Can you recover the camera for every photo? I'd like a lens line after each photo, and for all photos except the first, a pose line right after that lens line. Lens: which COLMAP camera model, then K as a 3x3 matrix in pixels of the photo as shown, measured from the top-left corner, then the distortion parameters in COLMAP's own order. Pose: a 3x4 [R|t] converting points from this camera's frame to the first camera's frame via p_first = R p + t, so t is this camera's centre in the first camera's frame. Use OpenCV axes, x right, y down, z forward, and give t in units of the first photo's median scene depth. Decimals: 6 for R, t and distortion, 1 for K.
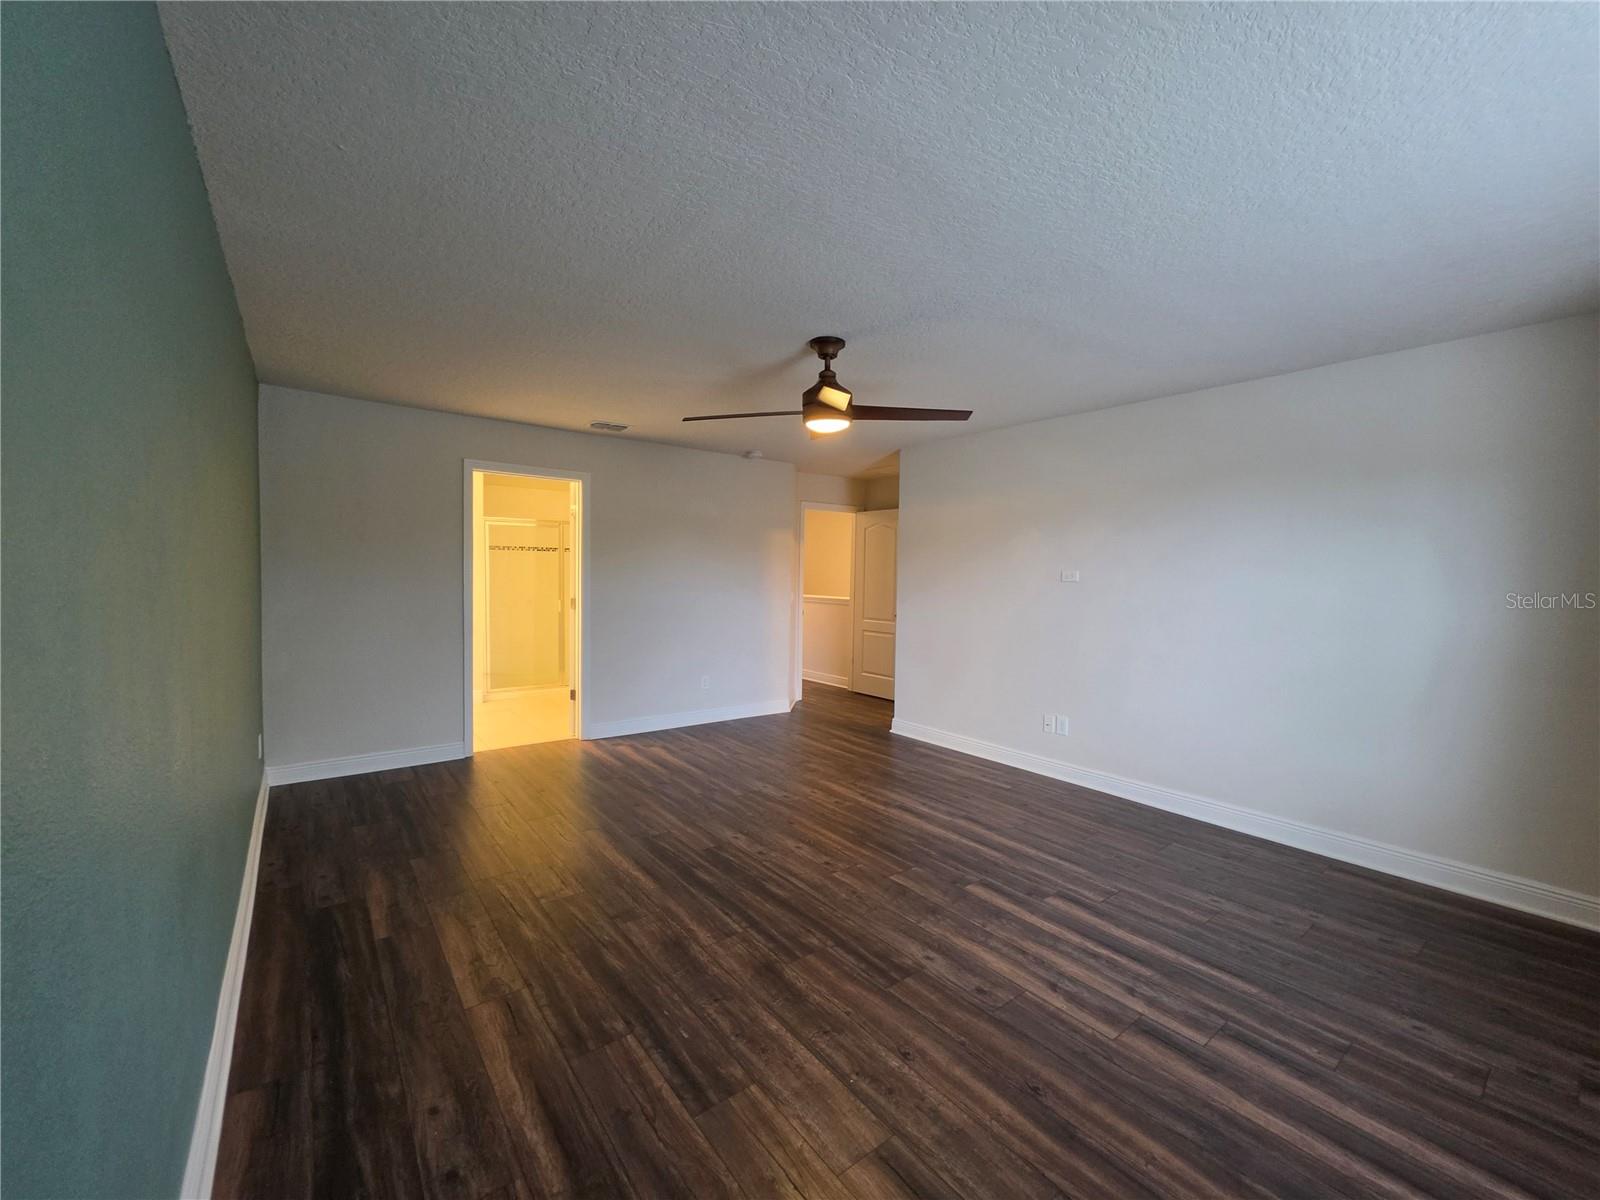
lens RADIAL K [[644.0, 0, 796.4], [0, 644.0, 602.4], [0, 0, 1]] dist [0.004226, 0.000079]
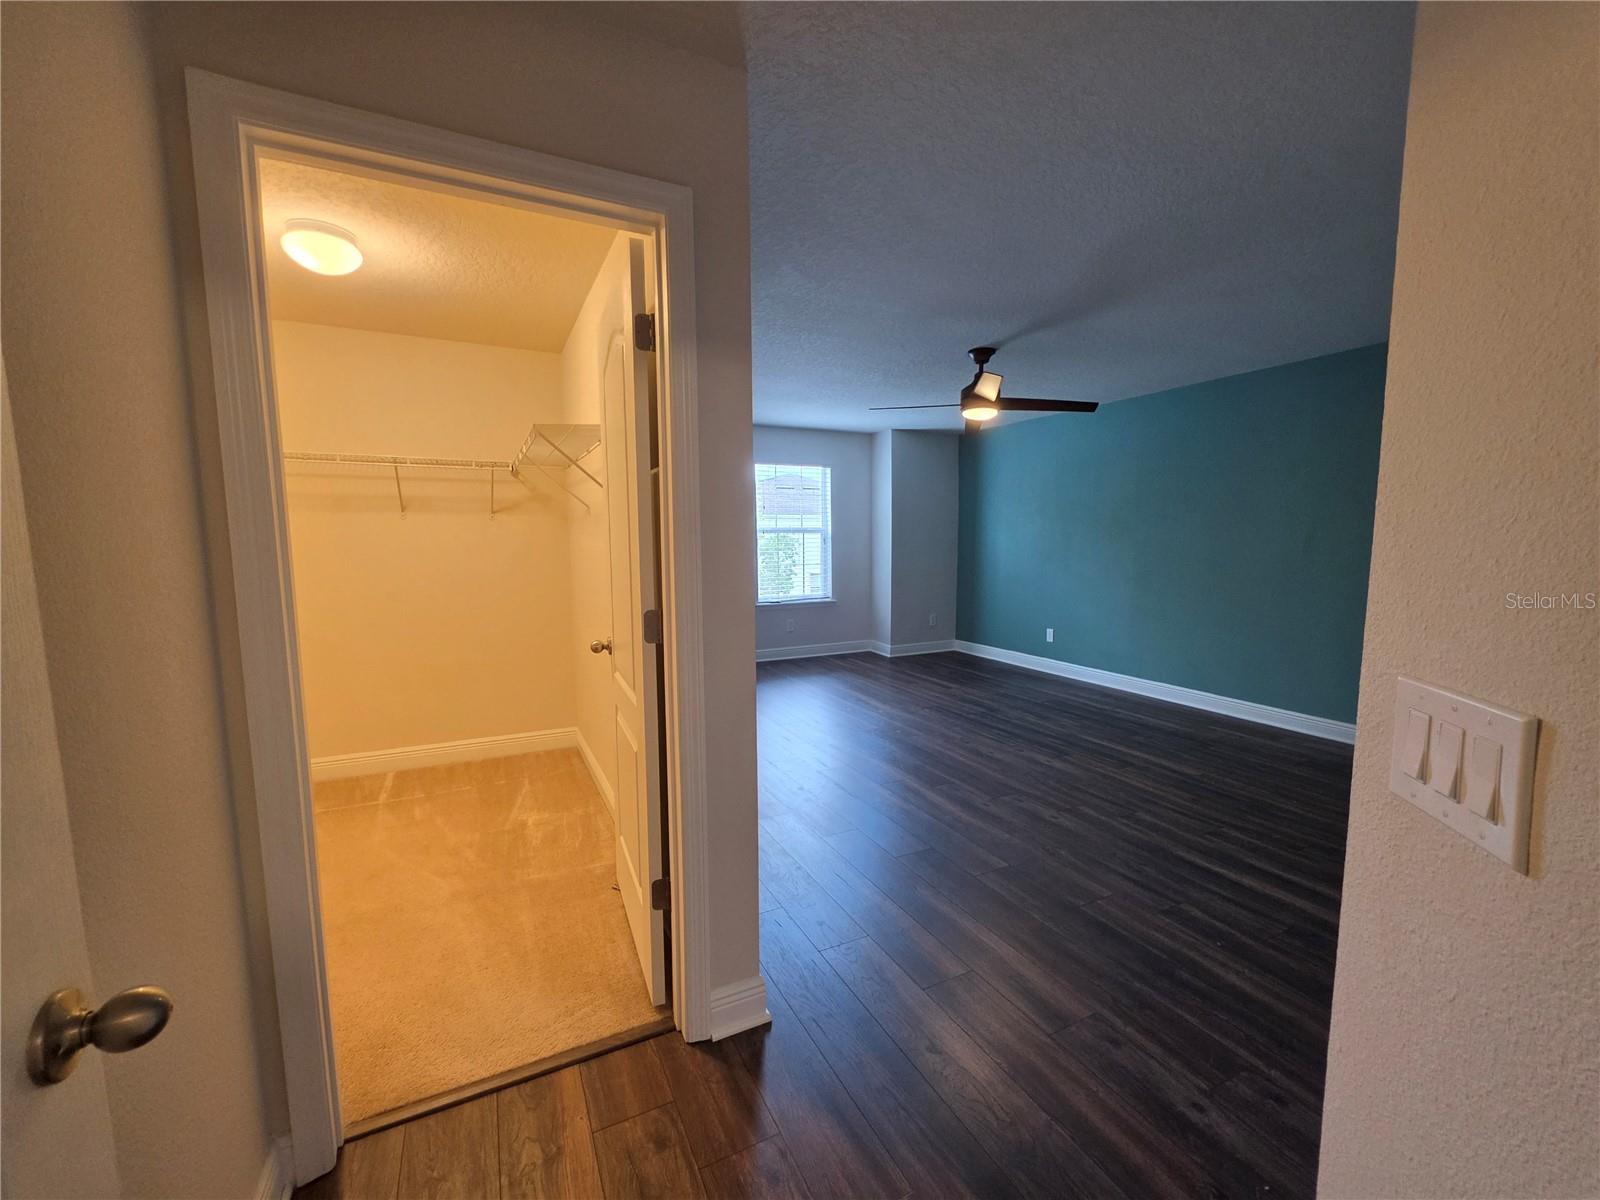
lens RADIAL K [[644.0, 0, 800.9], [0, 644.0, 601.0], [0, 0, 1]] dist [0.004226, 0.000079]
pose [[-0.980760, -0.030227, 0.192861, 0.119129], [-0.001268, 0.988905, 0.148545, -0.081604], [-0.195211, 0.145443, -0.969917, 2.035748]]
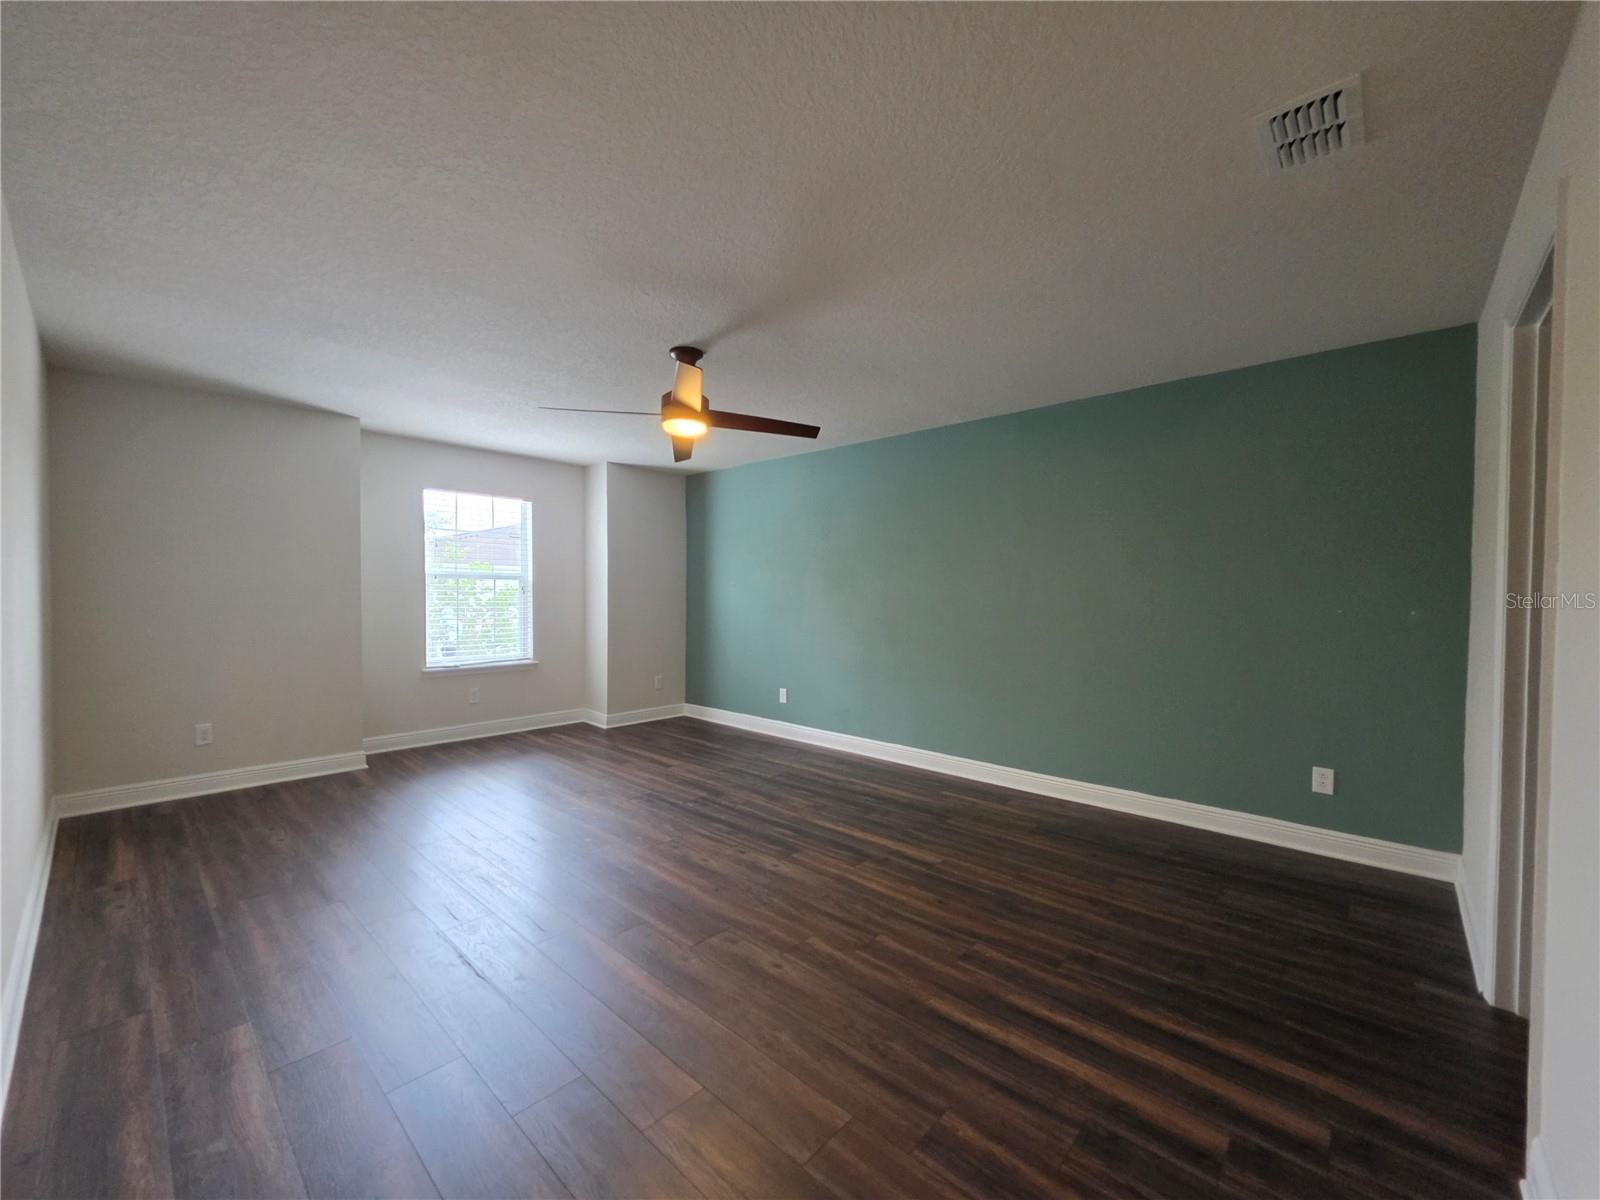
lens RADIAL K [[644.0, 0, 778.5], [0, 644.0, 601.7], [0, 0, 1]] dist [0.004226, 0.000079]
pose [[-0.988561, -0.020507, -0.149423, 0.041142], [-0.029328, 0.997939, 0.057072, -0.050730], [0.147945, 0.060802, -0.987125, 1.763054]]
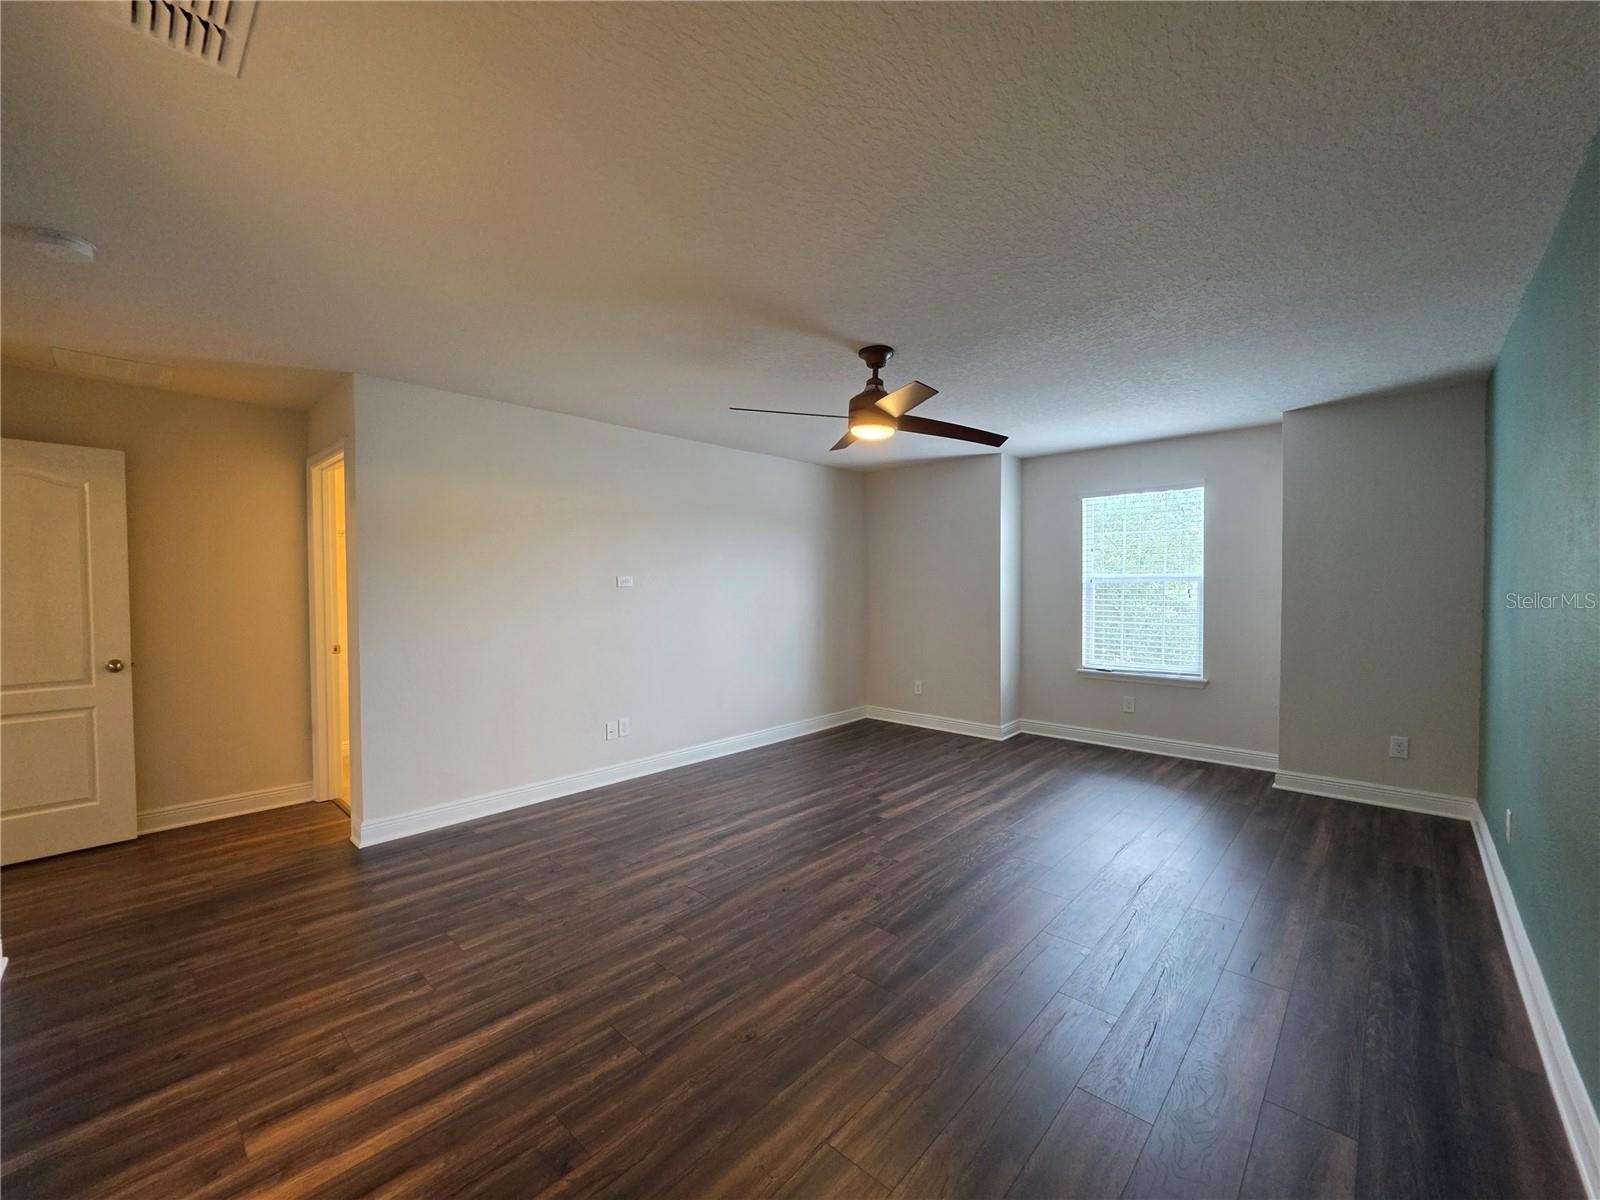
lens RADIAL K [[644.0, 0, 803.2], [0, 644.0, 601.3], [0, 0, 1]] dist [0.004226, 0.000079]
pose [[-0.168671, -0.039387, 0.984885, -0.795403], [0.045078, 0.997848, 0.047625, -0.055771], [-0.984641, 0.052429, -0.166533, 1.097096]]
